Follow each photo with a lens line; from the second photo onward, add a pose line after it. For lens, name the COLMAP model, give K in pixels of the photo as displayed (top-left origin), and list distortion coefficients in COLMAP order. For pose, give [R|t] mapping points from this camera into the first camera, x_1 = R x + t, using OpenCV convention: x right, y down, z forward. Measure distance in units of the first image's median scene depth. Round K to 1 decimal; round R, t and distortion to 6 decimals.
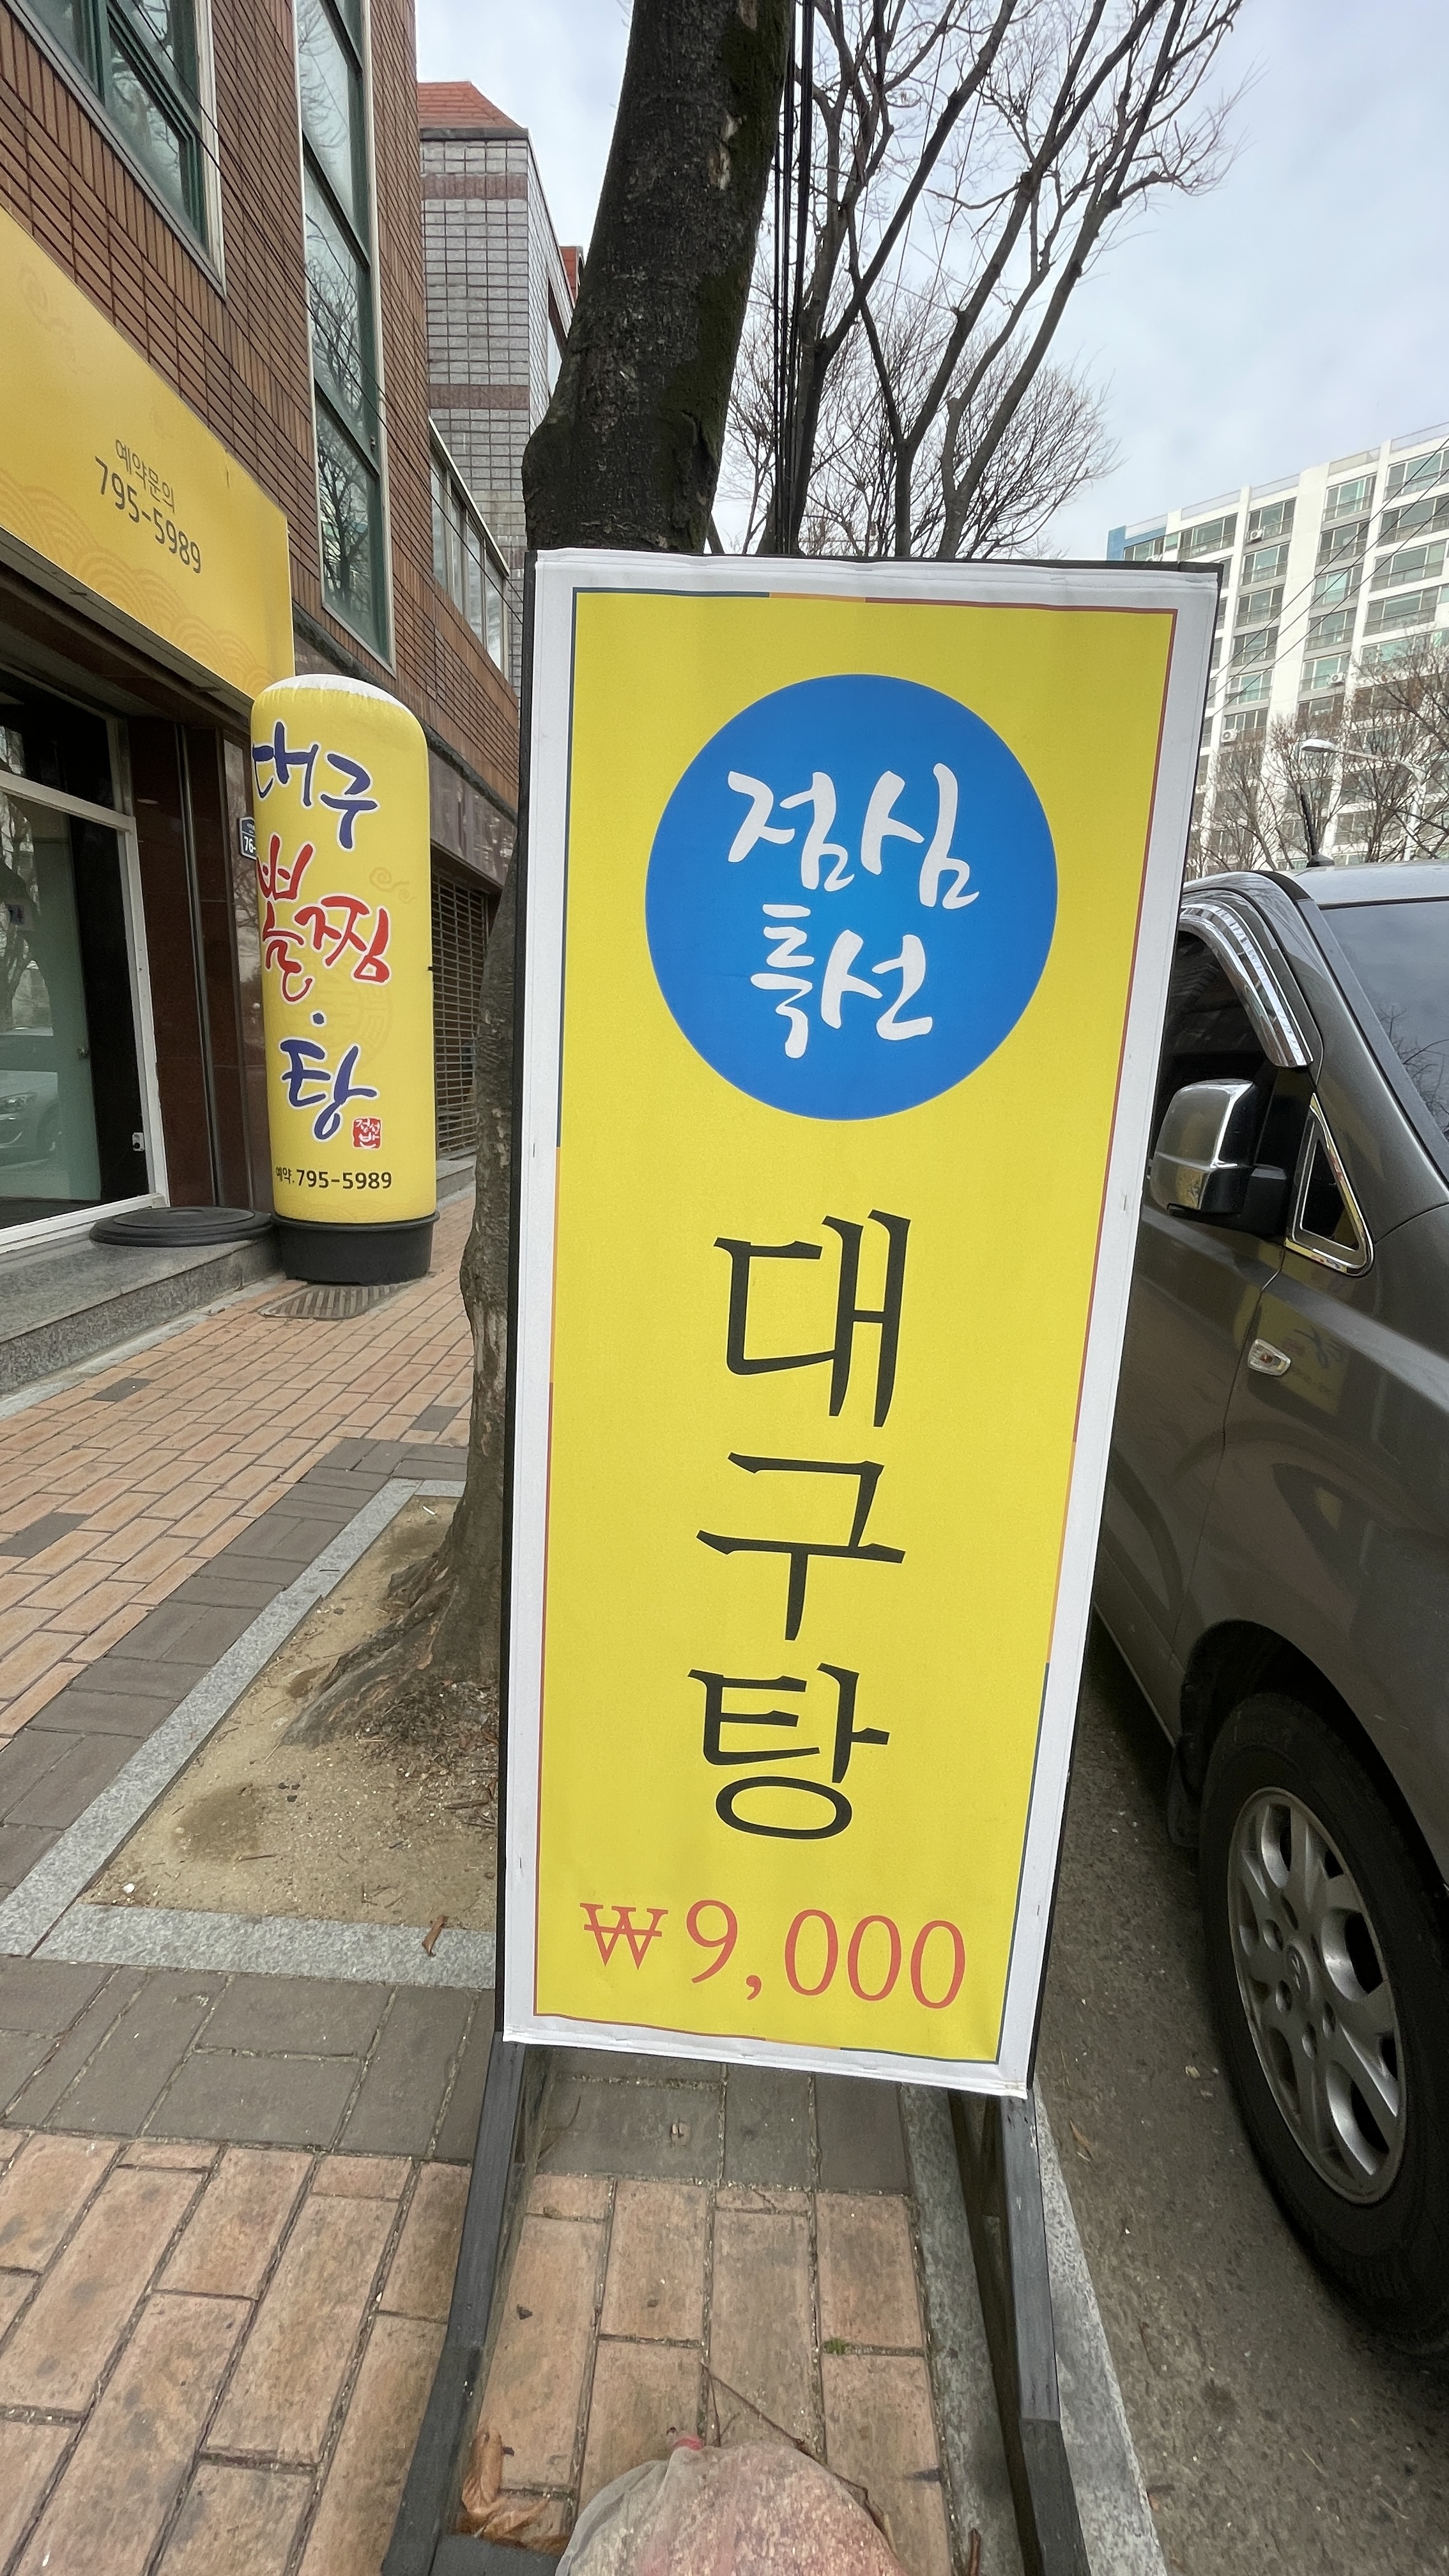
lens RADIAL K [[1033.1, 0, 717.3], [0, 1033.1, 1284.2], [0, 0, 1]] dist [0.000127, -0.001819]
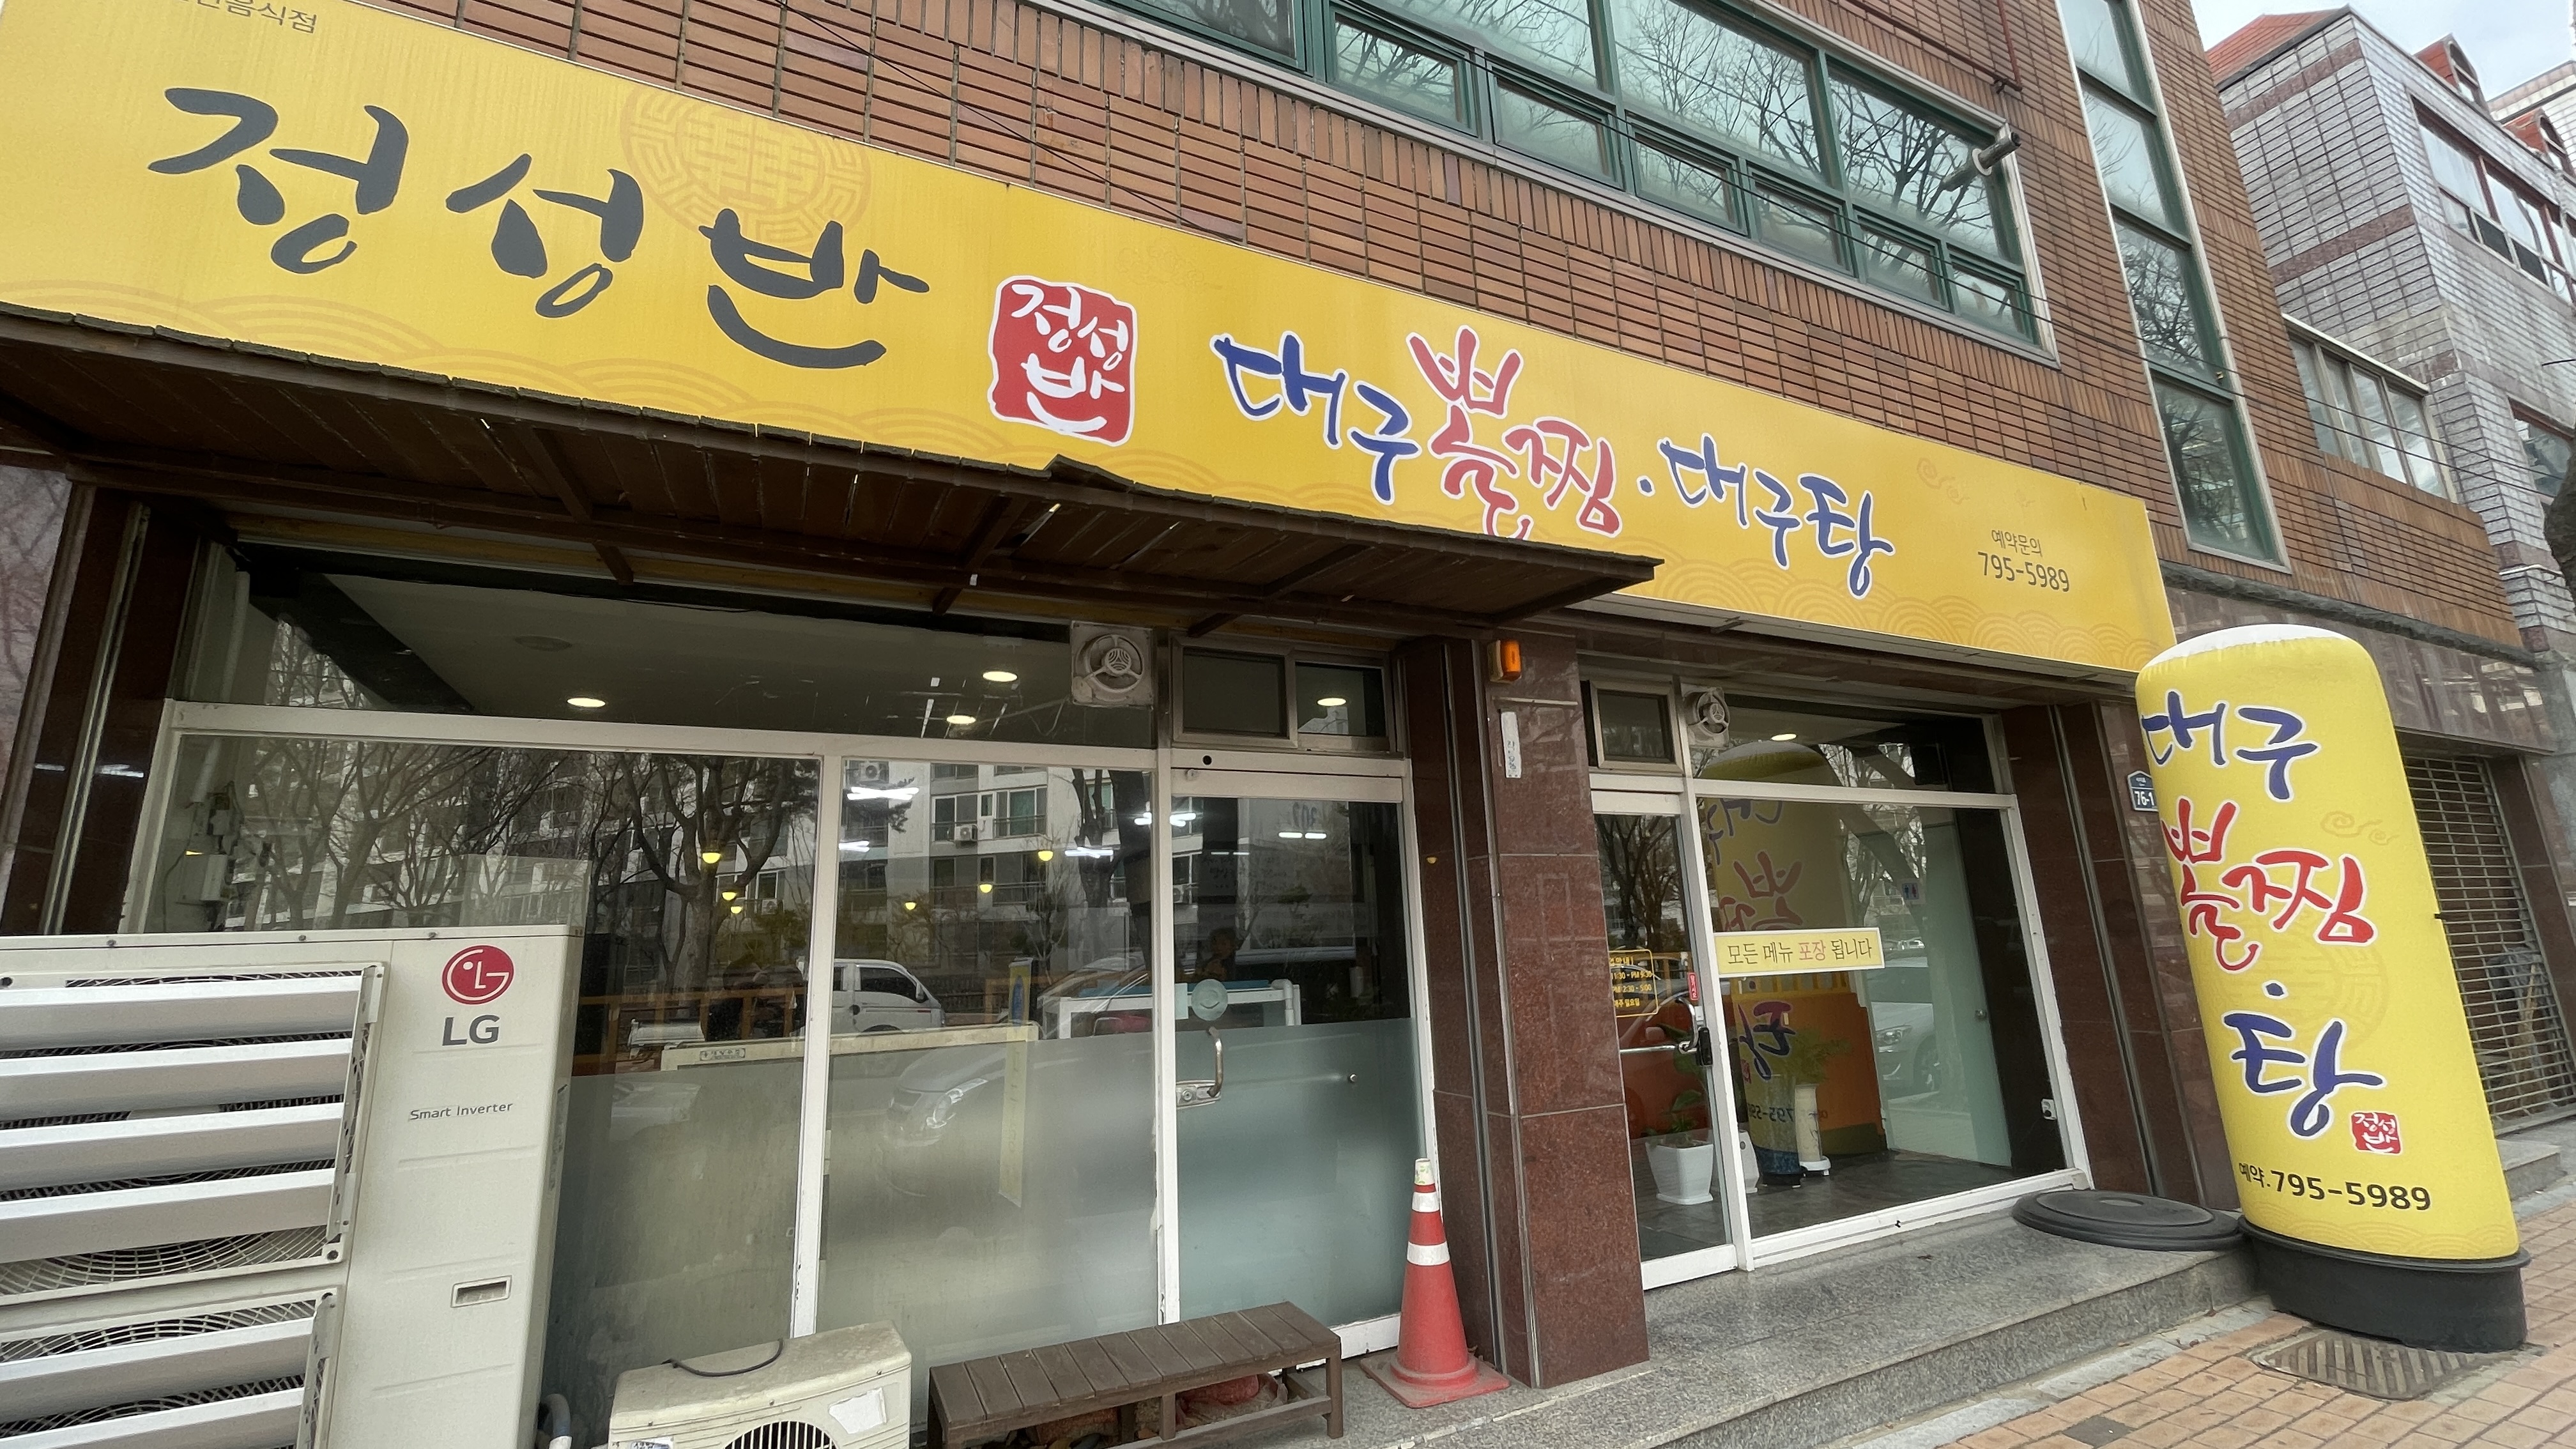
lens RADIAL K [[1033.1, 0, 1285.7], [0, 1033.1, 727.4], [0, 0, 1]] dist [0.000127, -0.001819]
pose [[0.472593, -0.234795, -0.849428, 0.009633], [-0.139041, 0.931919, -0.334954, -0.055886], [0.870244, 0.276402, 0.407772, -0.137038]]
